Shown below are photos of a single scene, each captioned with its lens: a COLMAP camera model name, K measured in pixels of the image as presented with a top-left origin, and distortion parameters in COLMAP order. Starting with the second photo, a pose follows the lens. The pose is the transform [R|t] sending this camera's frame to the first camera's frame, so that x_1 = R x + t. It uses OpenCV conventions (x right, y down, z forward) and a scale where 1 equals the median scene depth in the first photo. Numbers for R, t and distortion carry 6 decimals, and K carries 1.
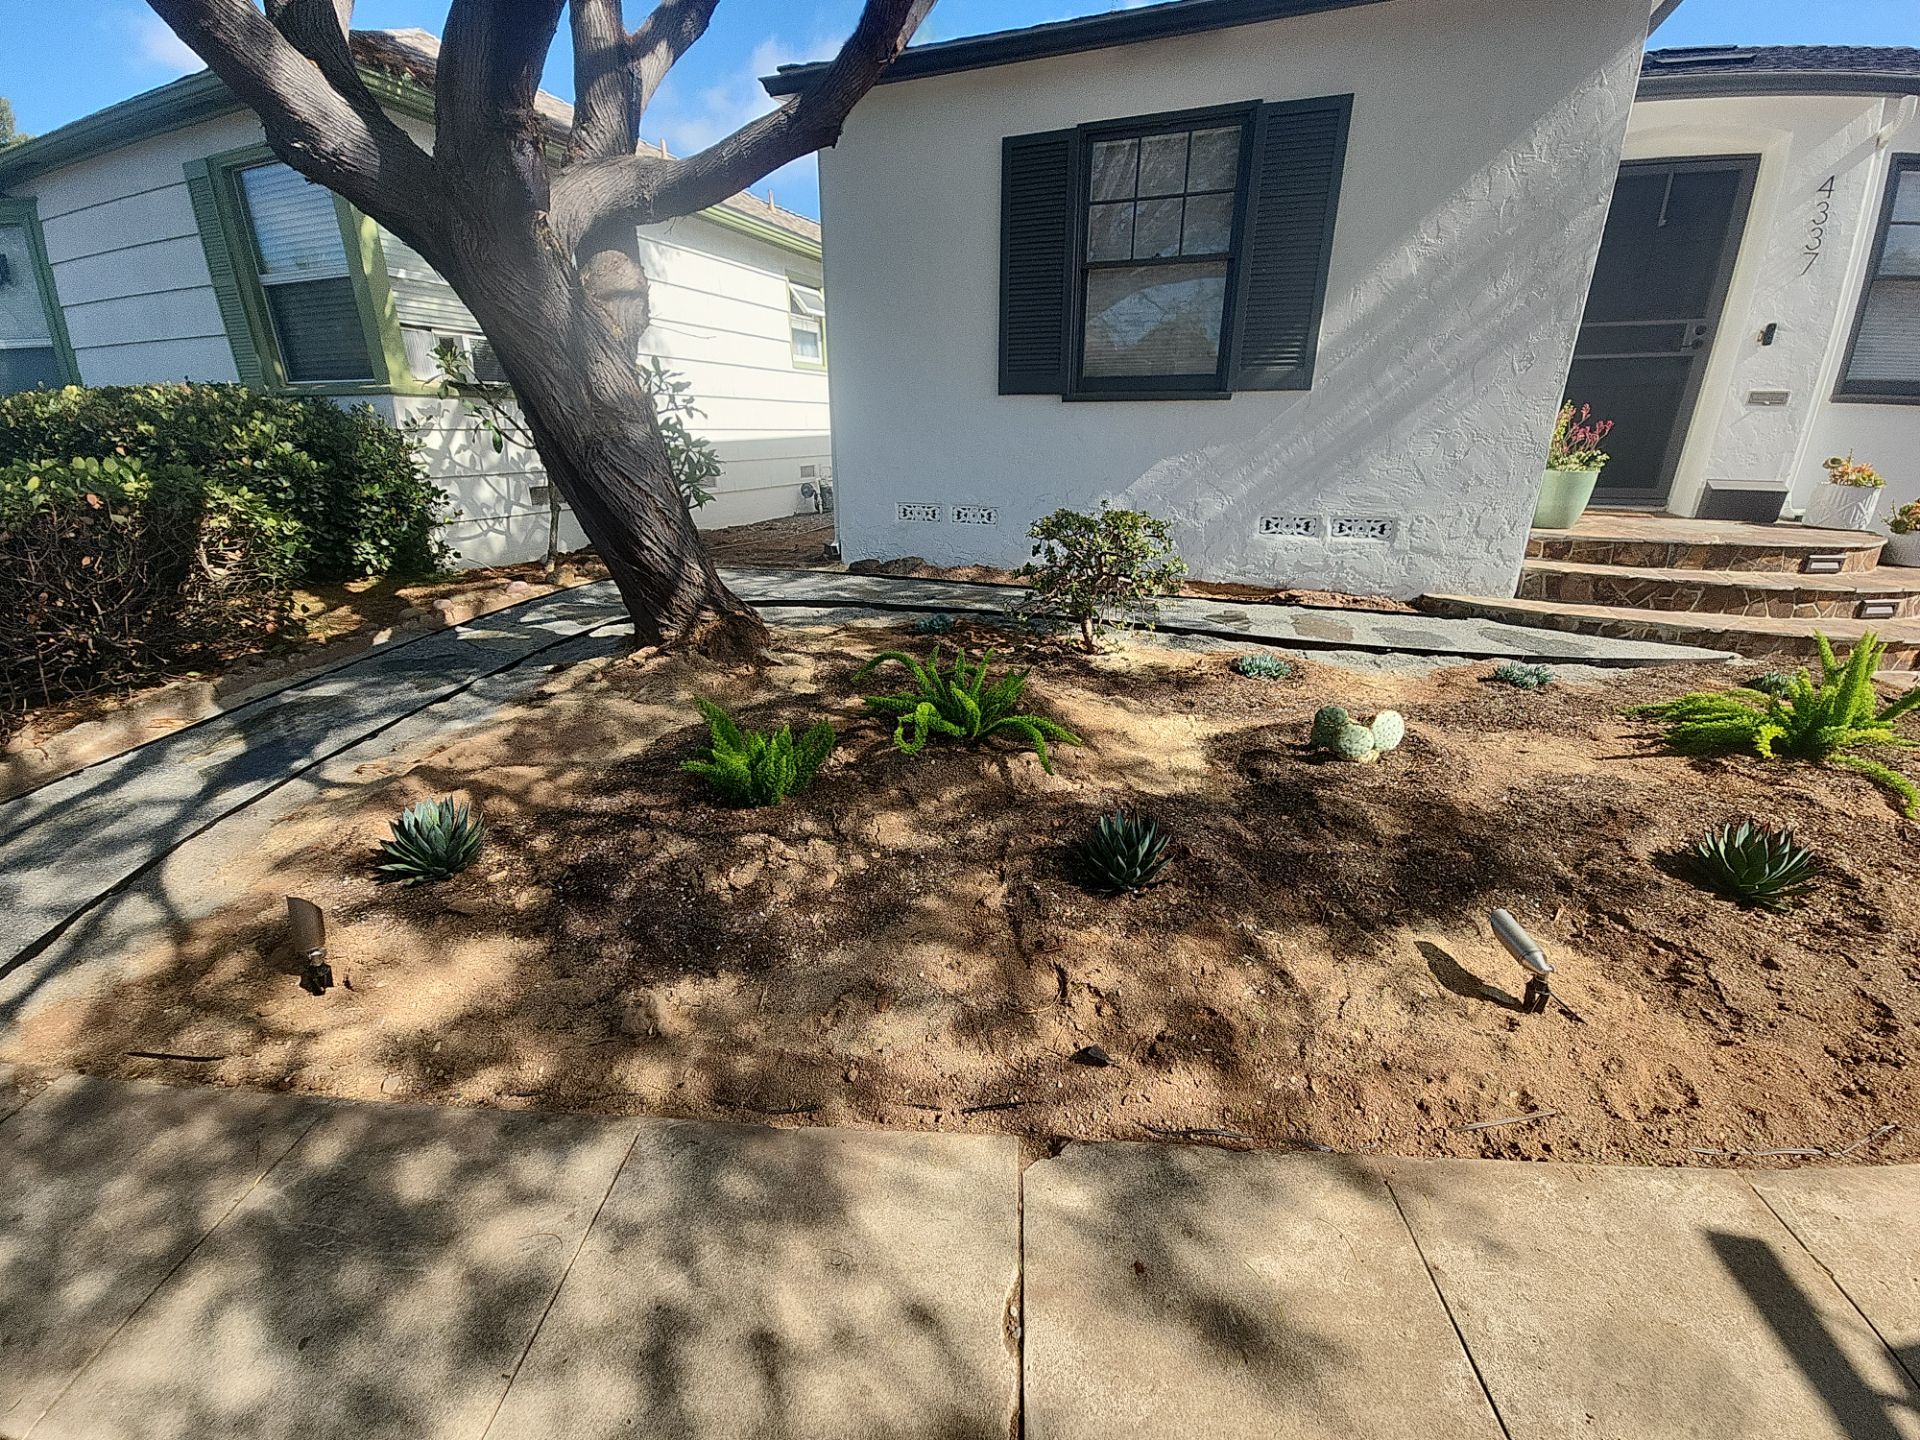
lens RADIAL K [[792.9, 0, 959.1], [0, 792.9, 713.7], [0, 0, 1]] dist [0.009600, -0.010222]
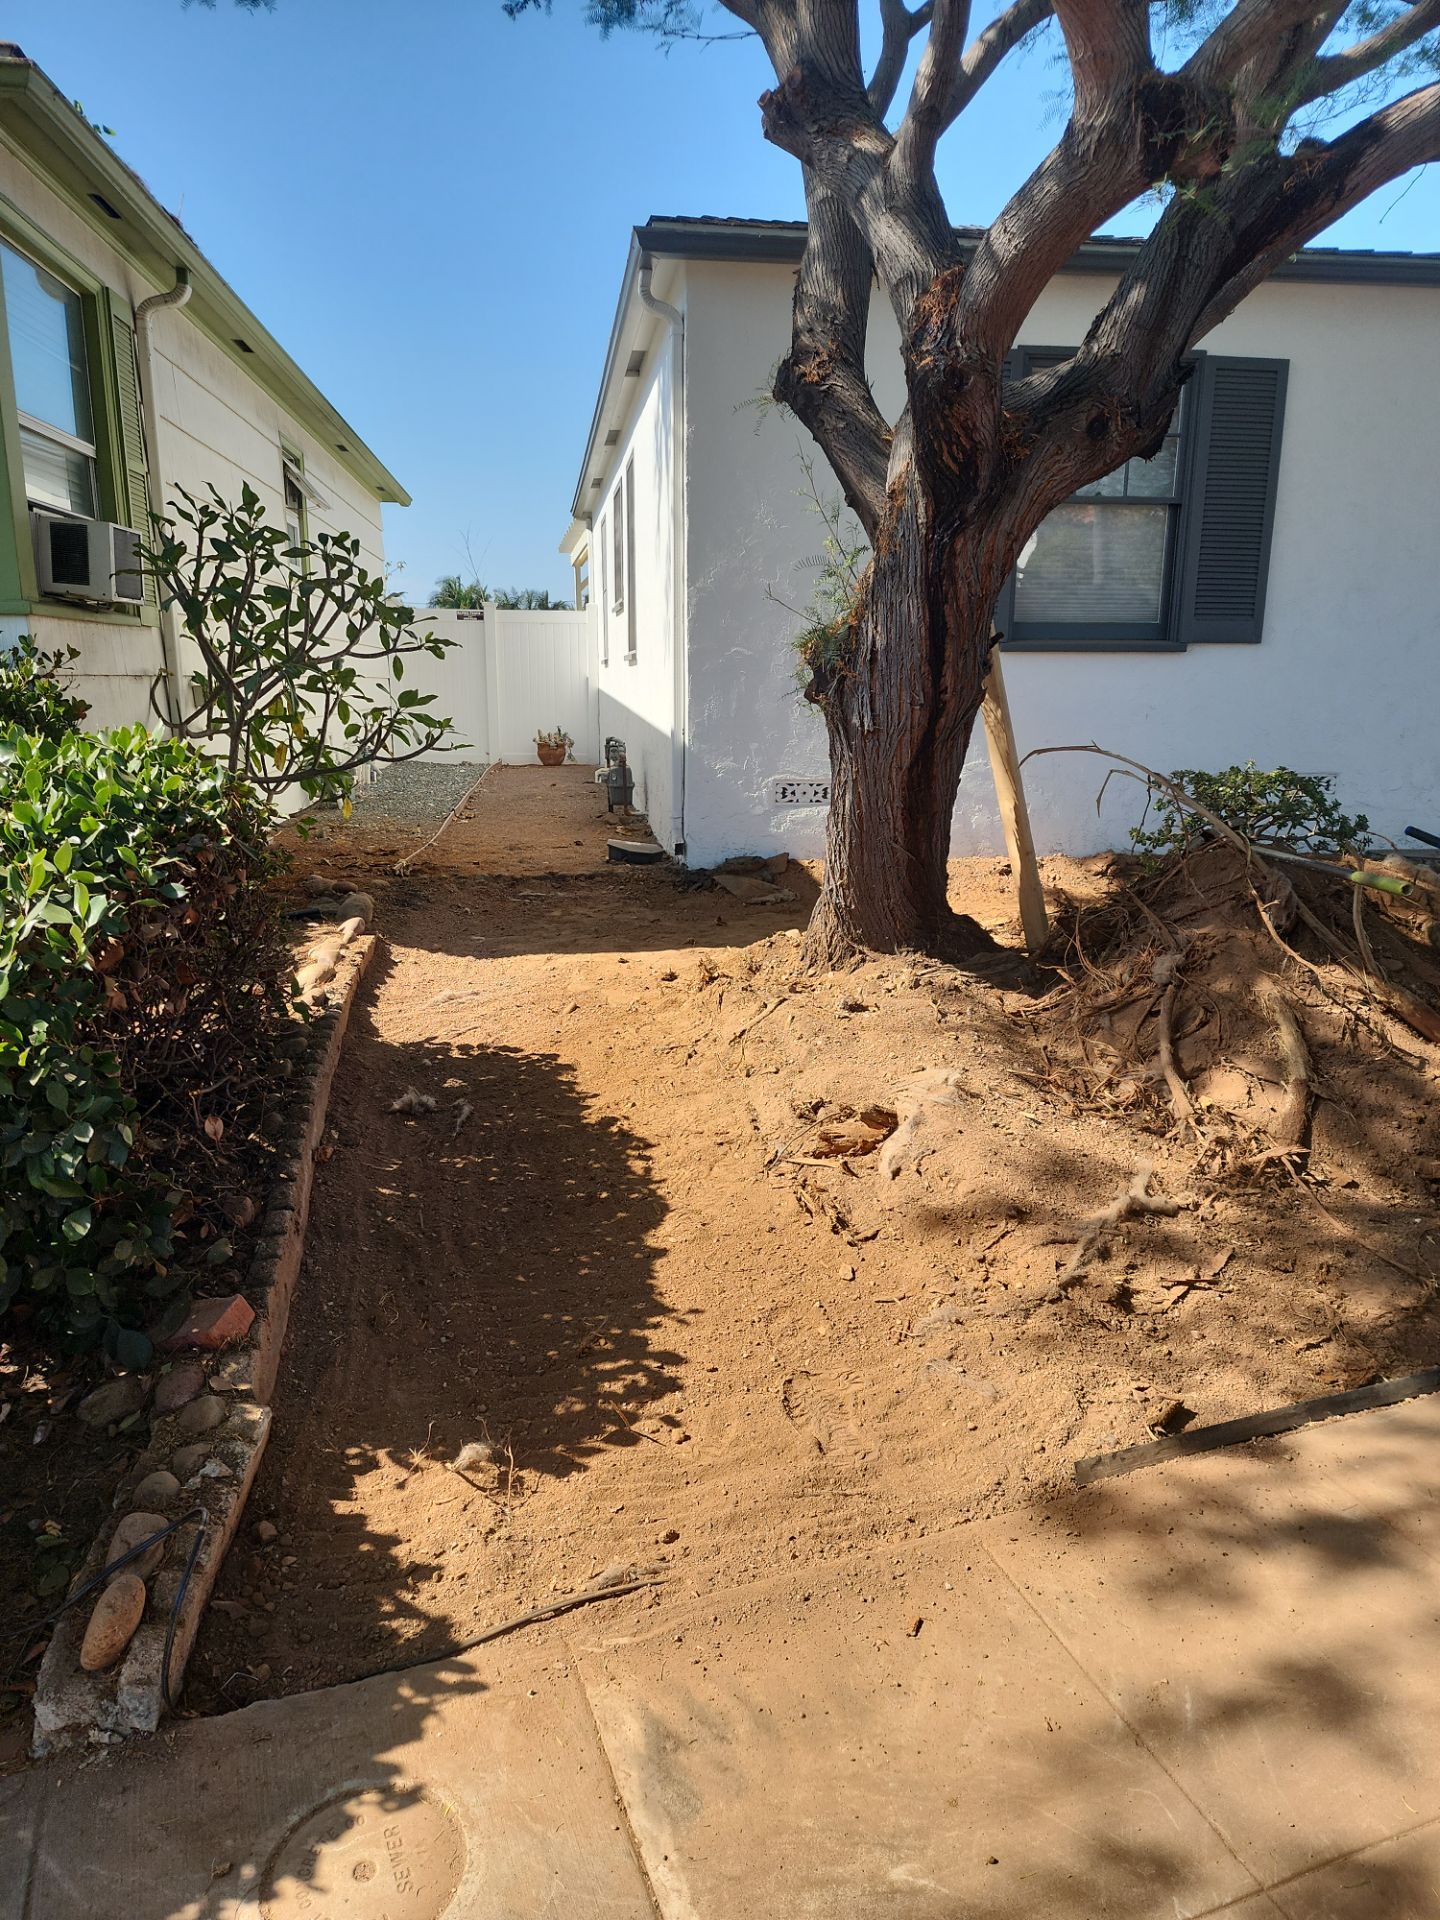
lens RADIAL K [[1296.4, 0, 714.0], [0, 1296.4, 949.9], [0, 0, 1]] dist [0.079883, -0.084614]
pose [[0.880303, -0.088690, 0.466049, -0.830791], [0.154947, 0.982246, -0.105752, 0.009873], [-0.448395, 0.165307, 0.878416, -0.011196]]
